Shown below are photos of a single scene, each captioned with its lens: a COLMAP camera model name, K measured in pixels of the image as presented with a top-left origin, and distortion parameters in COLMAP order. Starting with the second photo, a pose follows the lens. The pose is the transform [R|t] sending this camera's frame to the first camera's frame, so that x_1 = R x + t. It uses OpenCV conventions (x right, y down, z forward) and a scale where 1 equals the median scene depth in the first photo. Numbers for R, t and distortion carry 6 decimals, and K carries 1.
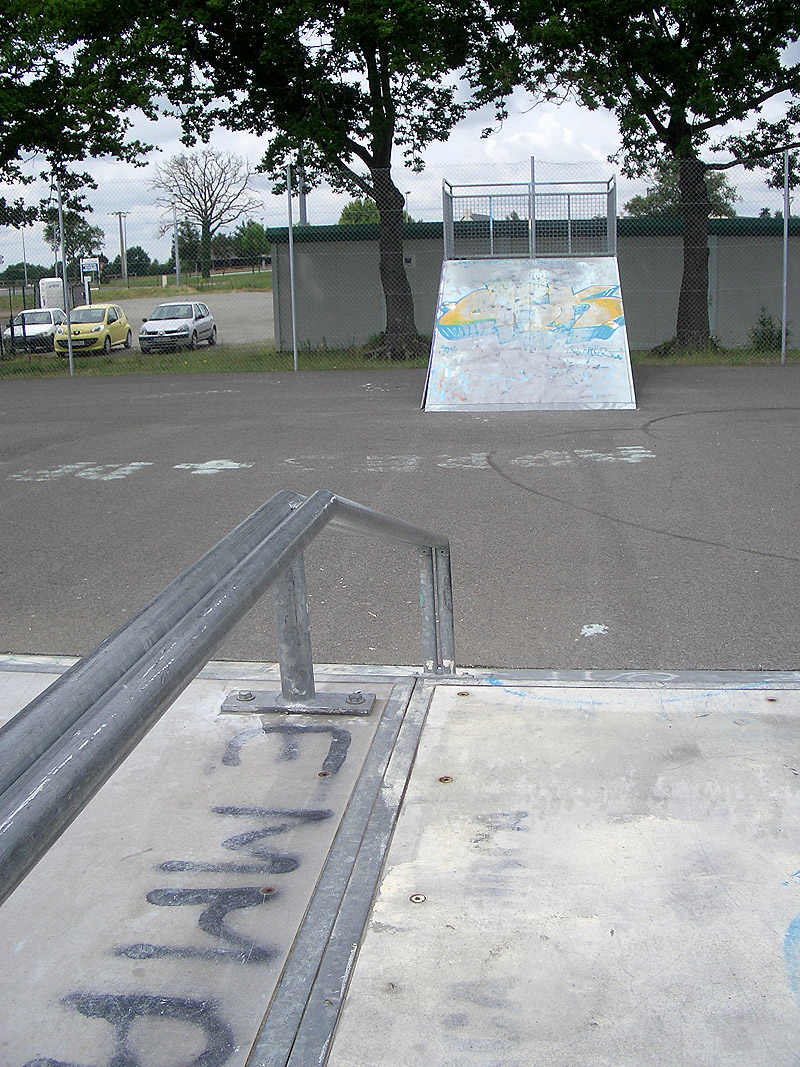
lens RADIAL K [[1140.4, 0, 399.0], [0, 1140.4, 532.5], [0, 0, 1]] dist [-0.102394, 0.000000]
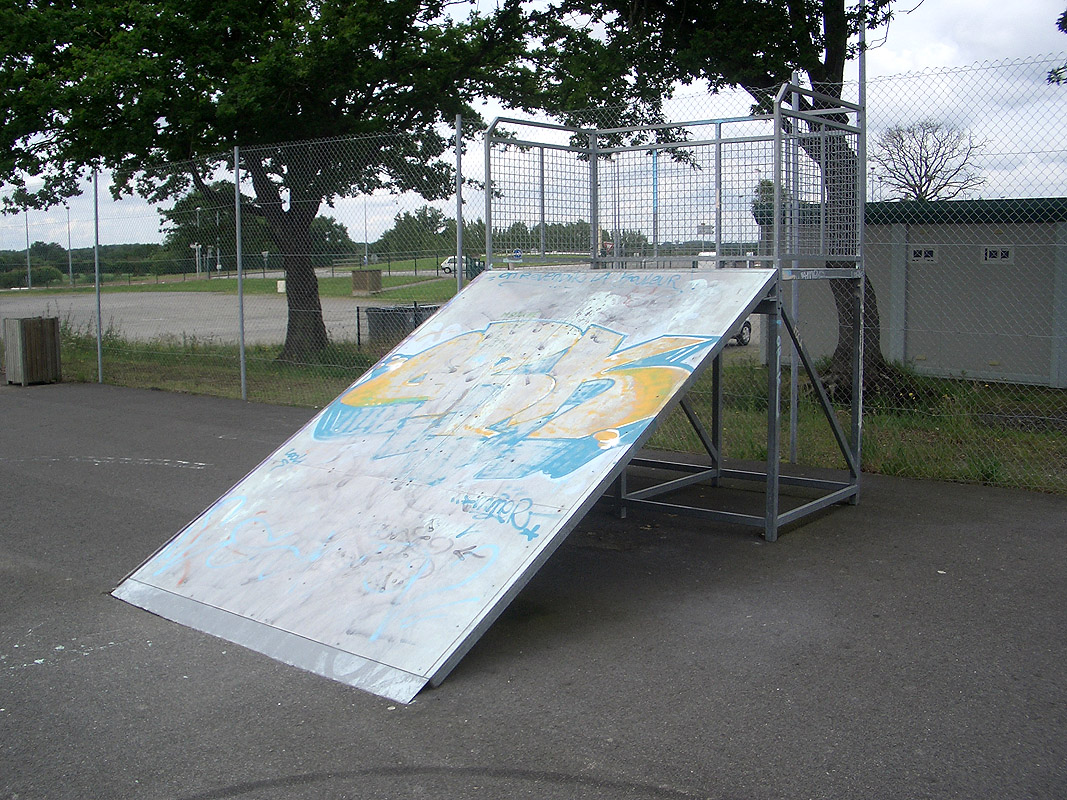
lens RADIAL K [[1158.3, 0, 534.9], [0, 1158.3, 400.6], [0, 0, 1]] dist [-0.127599, 0.000000]
pose [[0.856562, 0.080795, -0.509680, 0.072268], [-0.128188, 0.990023, -0.058493, -0.032316], [0.499869, 0.115438, 0.858374, 0.119386]]
